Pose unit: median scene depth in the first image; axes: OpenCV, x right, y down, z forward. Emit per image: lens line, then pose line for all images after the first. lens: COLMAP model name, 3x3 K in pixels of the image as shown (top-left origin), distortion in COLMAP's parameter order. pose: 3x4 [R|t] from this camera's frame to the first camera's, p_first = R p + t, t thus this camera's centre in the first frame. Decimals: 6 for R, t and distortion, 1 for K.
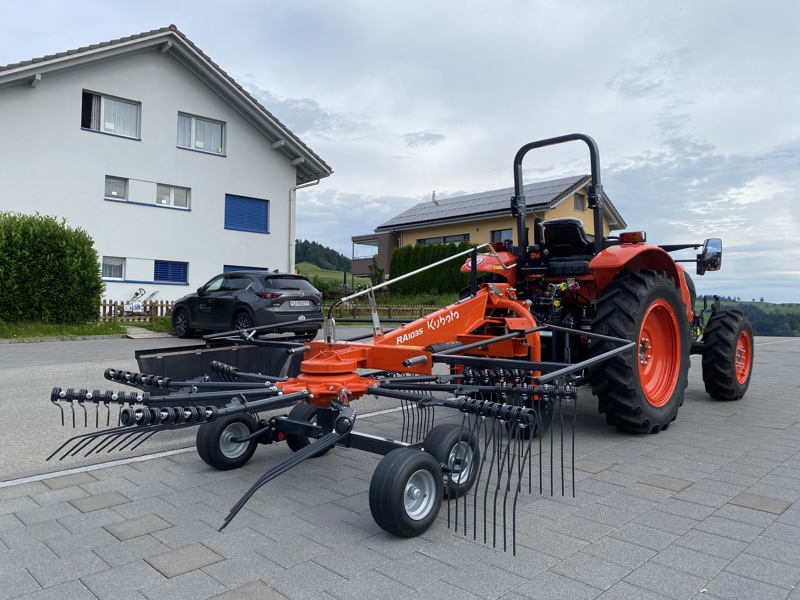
lens RADIAL K [[609.9, 0, 400.0], [0, 609.9, 300.0], [0, 0, 1]] dist [0.005228, -0.010999]
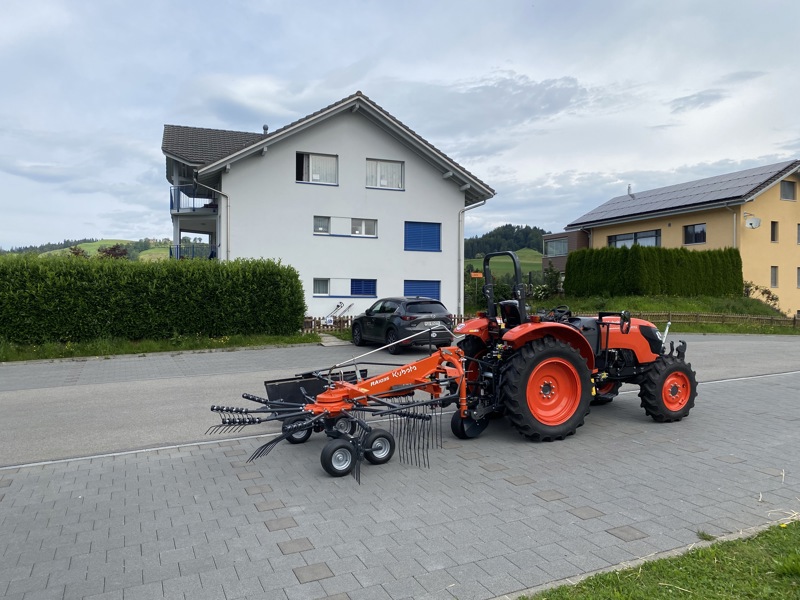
lens RADIAL K [[601.8, 0, 400.0], [0, 601.8, 300.0], [0, 0, 1]] dist [0.084184, -0.003497]
pose [[0.934712, -0.010470, -0.355252, 0.144136], [0.018638, 0.999635, 0.019577, -0.044677], [0.354917, -0.024920, 0.934565, -0.145066]]
